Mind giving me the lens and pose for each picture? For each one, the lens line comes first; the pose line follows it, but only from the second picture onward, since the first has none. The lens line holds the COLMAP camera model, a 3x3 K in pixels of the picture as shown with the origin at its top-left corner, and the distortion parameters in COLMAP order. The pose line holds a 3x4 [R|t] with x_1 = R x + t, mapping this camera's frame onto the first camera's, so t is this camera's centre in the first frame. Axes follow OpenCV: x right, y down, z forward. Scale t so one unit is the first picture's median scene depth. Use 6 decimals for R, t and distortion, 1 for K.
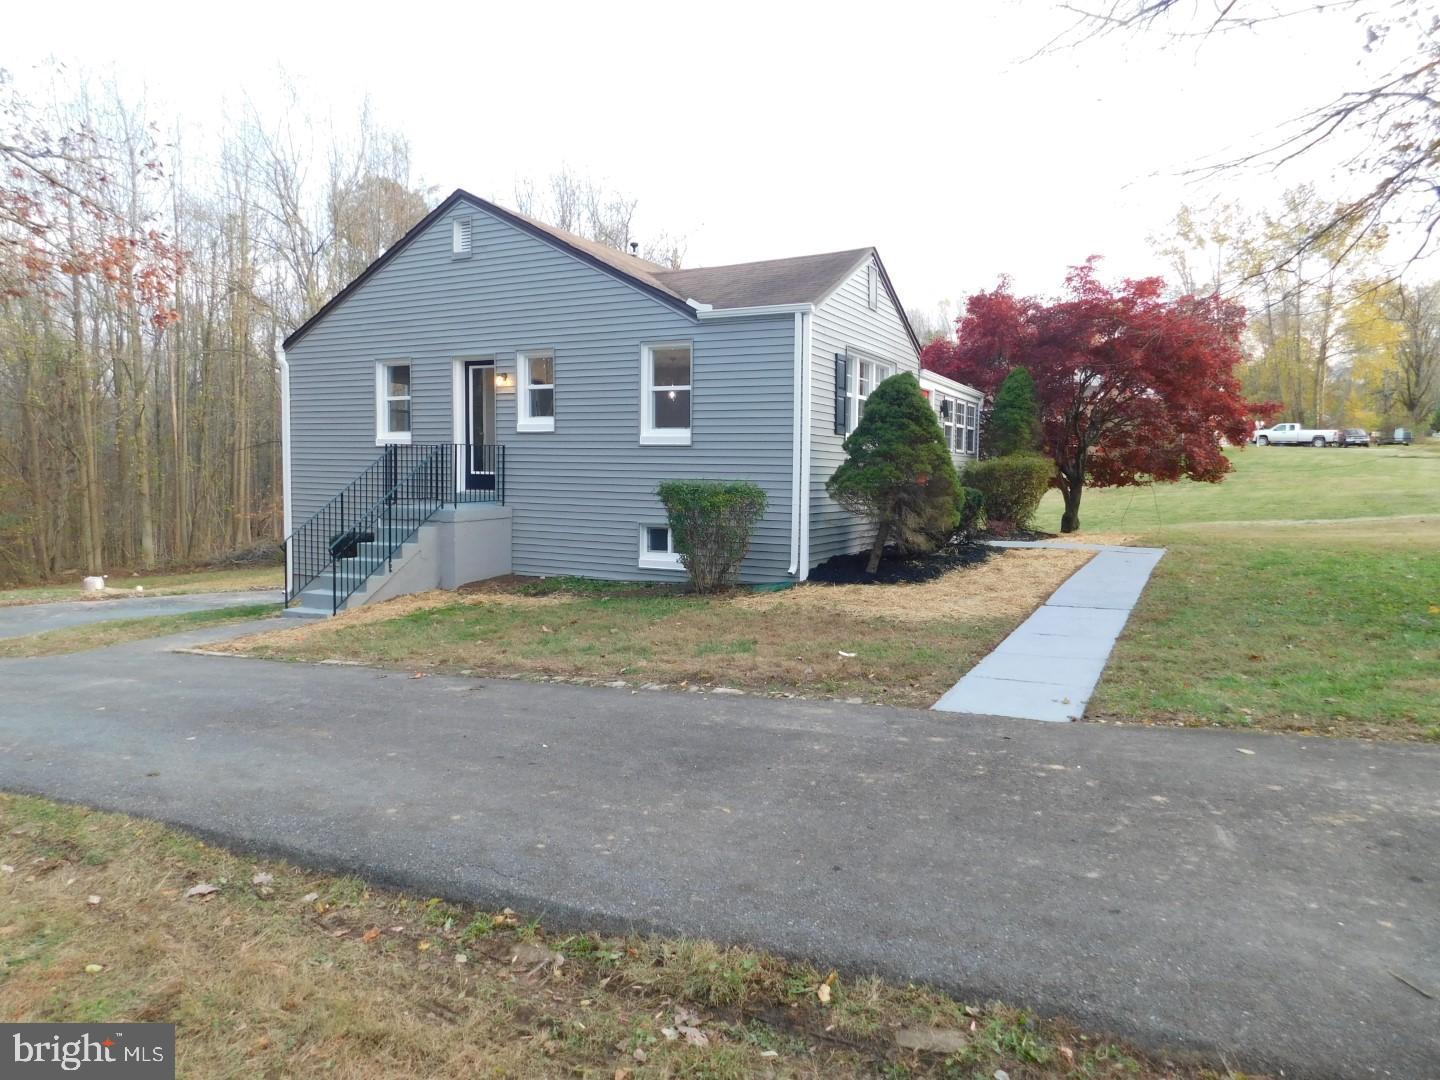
lens RADIAL K [[951.3, 0, 722.3], [0, 951.3, 535.5], [0, 0, 1]] dist [-0.044758, 0.004017]
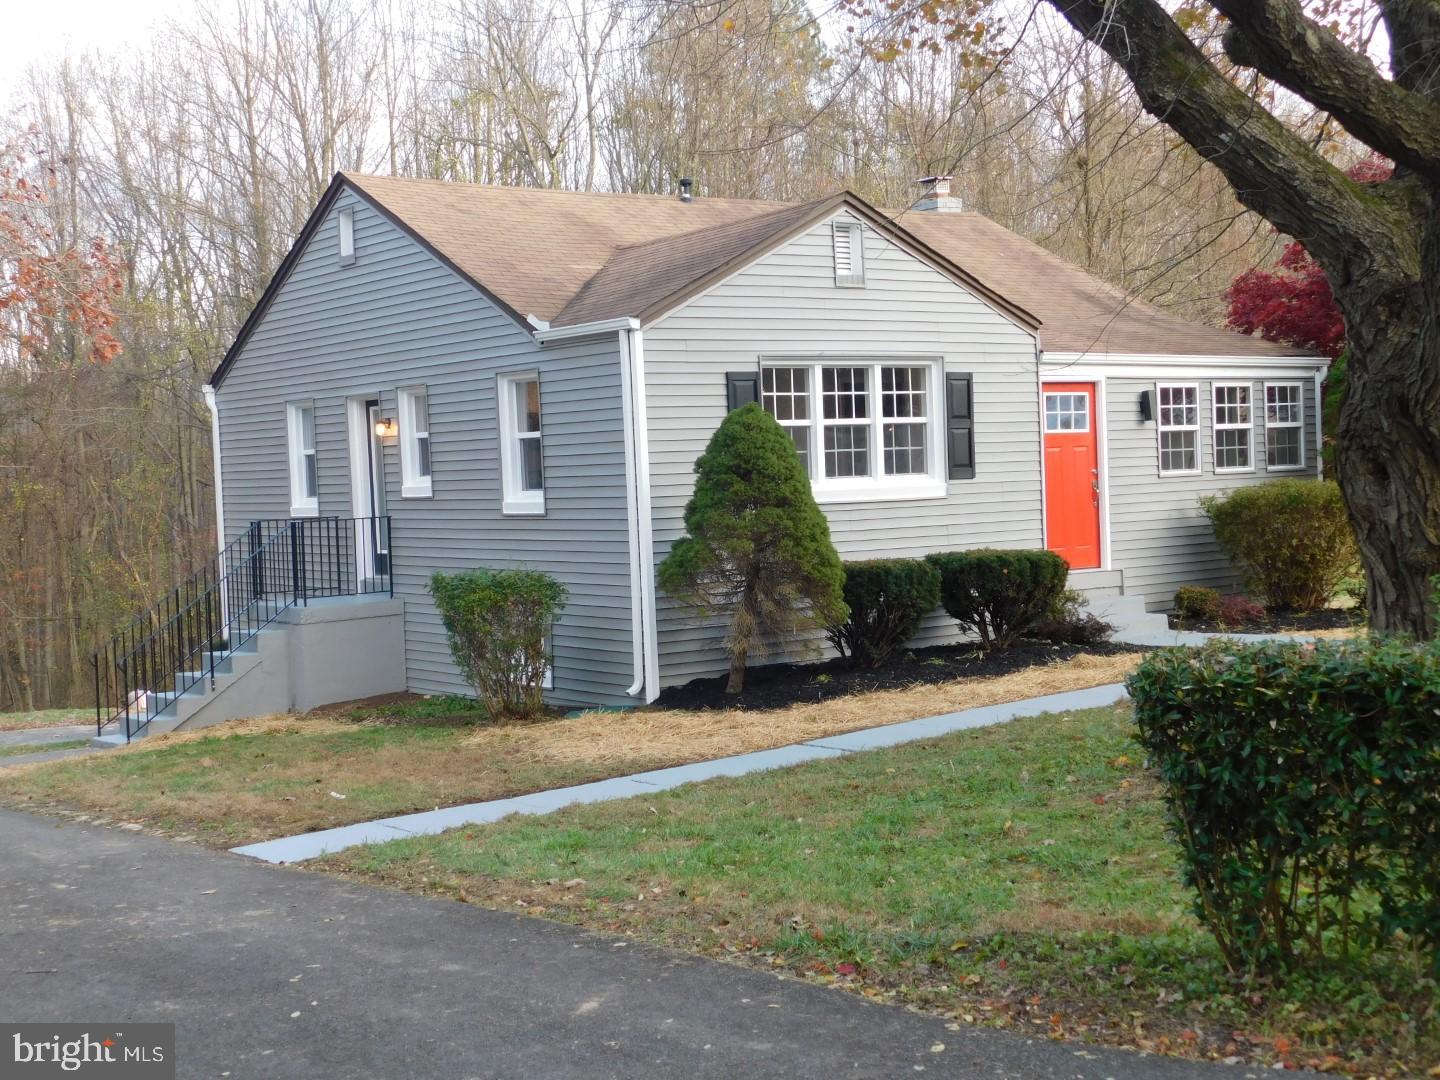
lens RADIAL K [[1908.6, 0, 715.4], [0, 1908.6, 537.6], [0, 0, 1]] dist [0.024936, 0.000000]
pose [[0.898237, -0.033034, -0.438269, 0.675458], [0.020389, 0.999230, -0.033528, -0.024420], [0.439039, 0.021180, 0.898218, -0.230262]]
